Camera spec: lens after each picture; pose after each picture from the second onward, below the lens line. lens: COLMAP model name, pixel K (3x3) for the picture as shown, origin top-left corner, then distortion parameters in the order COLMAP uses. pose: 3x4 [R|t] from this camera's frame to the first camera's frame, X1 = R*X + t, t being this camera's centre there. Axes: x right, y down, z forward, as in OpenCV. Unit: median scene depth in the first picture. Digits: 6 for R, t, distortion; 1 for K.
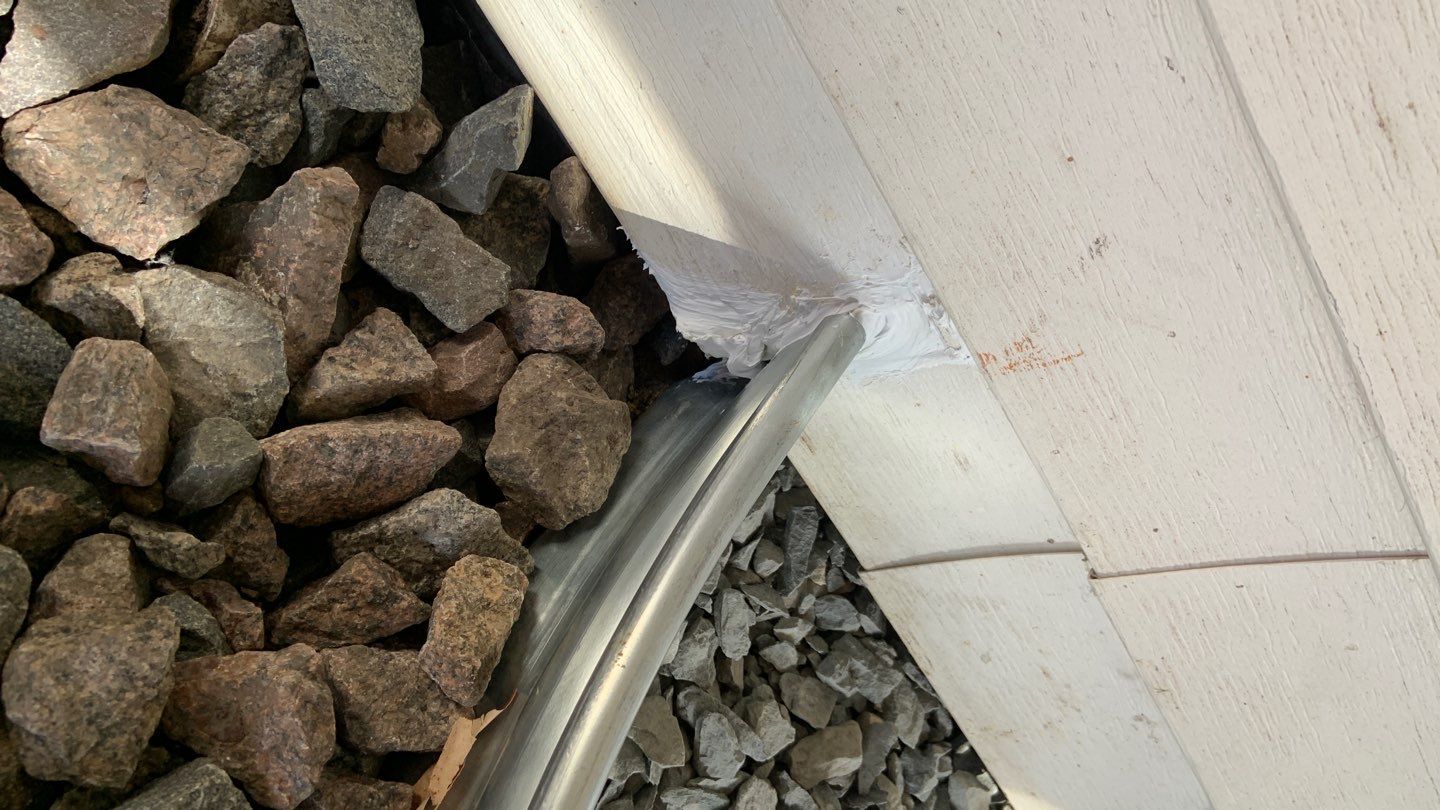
lens RADIAL K [[1065.6, 0, 720.0], [0, 1065.6, 405.0], [0, 0, 1]] dist [0.117964, -0.159381]
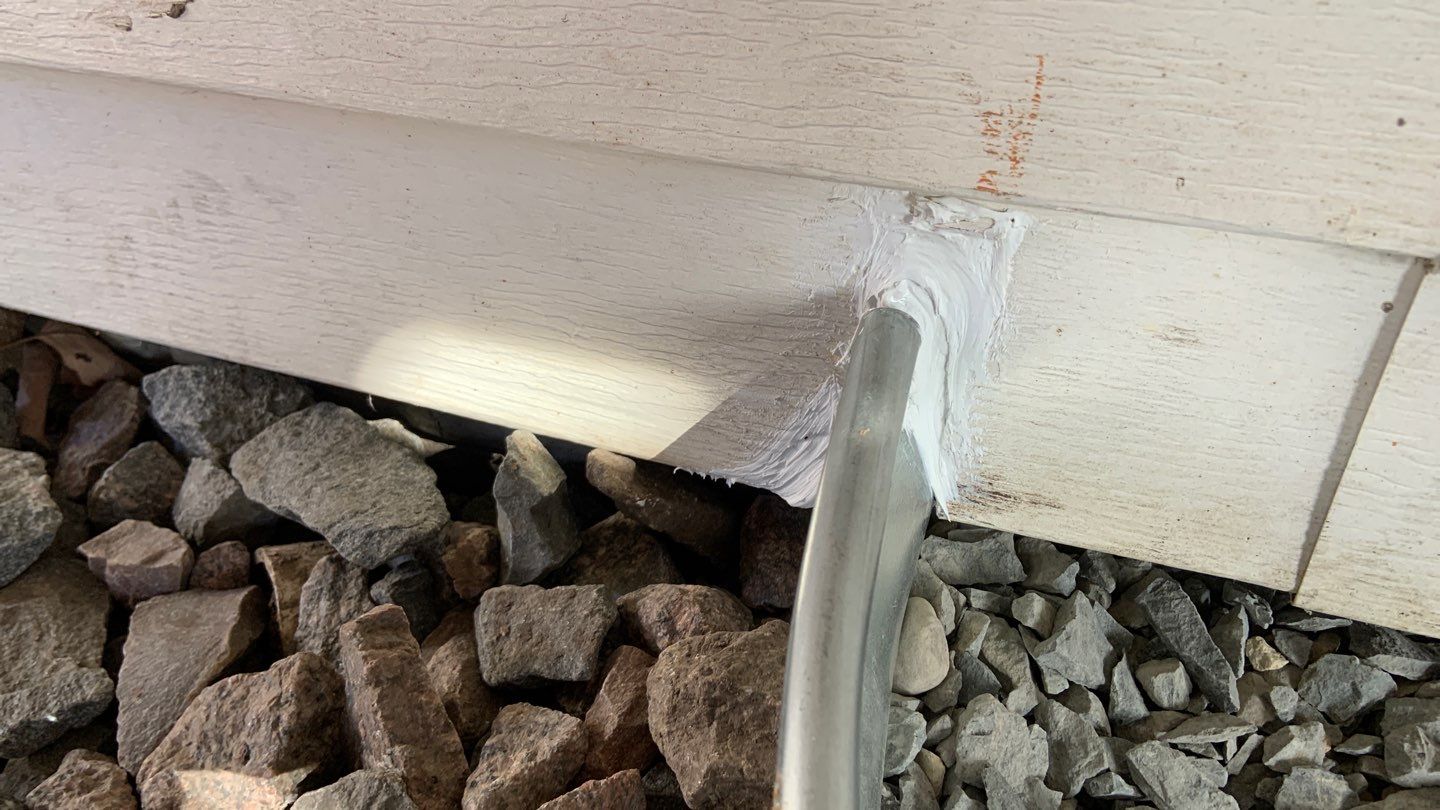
lens RADIAL K [[1065.6, 0, 720.0], [0, 1065.6, 405.0], [0, 0, 1]] dist [0.117964, -0.159381]
pose [[0.652342, -0.732460, -0.194813, 0.121058], [0.513773, 0.616313, -0.596821, 0.298417], [0.557214, 0.289242, 0.778365, 0.277527]]
